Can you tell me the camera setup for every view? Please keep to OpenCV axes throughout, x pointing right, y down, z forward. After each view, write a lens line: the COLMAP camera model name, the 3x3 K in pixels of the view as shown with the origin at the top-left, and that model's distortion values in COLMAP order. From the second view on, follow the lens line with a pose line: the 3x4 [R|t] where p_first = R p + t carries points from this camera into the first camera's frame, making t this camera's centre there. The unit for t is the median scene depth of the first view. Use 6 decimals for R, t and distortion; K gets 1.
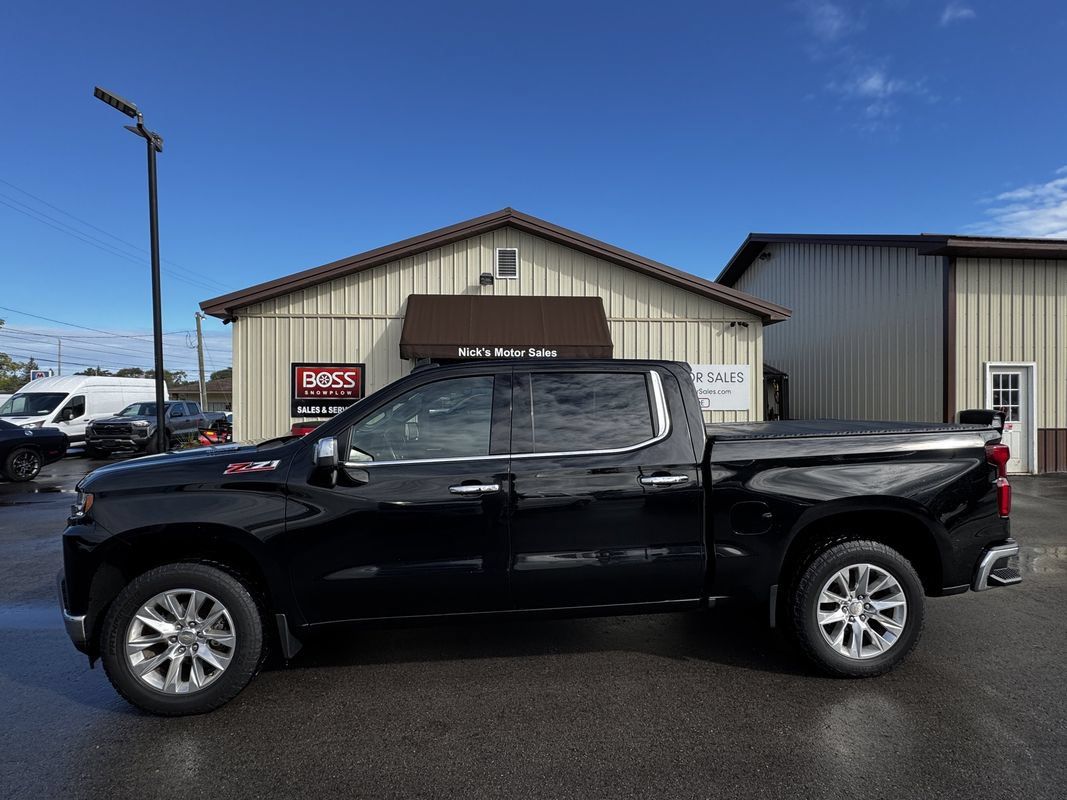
lens RADIAL K [[483.5, 0, 527.8], [0, 483.5, 404.4], [0, 0, 1]] dist [-0.010927, 0.000001]
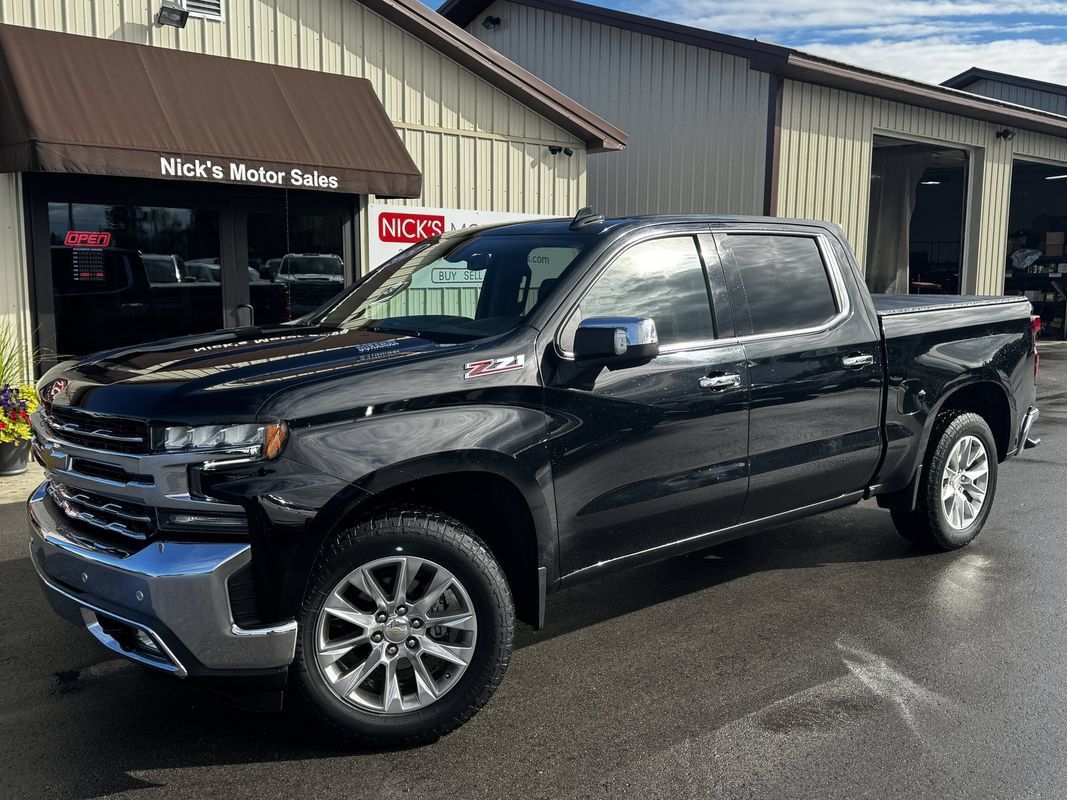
lens RADIAL K [[1007.0, 0, 465.4], [0, 1007.0, 409.4], [0, 0, 1]] dist [-0.009752, 0.000000]
pose [[0.827536, -0.062763, 0.557893, -0.473205], [-0.008182, 0.992278, 0.123767, 0.008264], [-0.561353, -0.106986, 0.820632, -0.044142]]
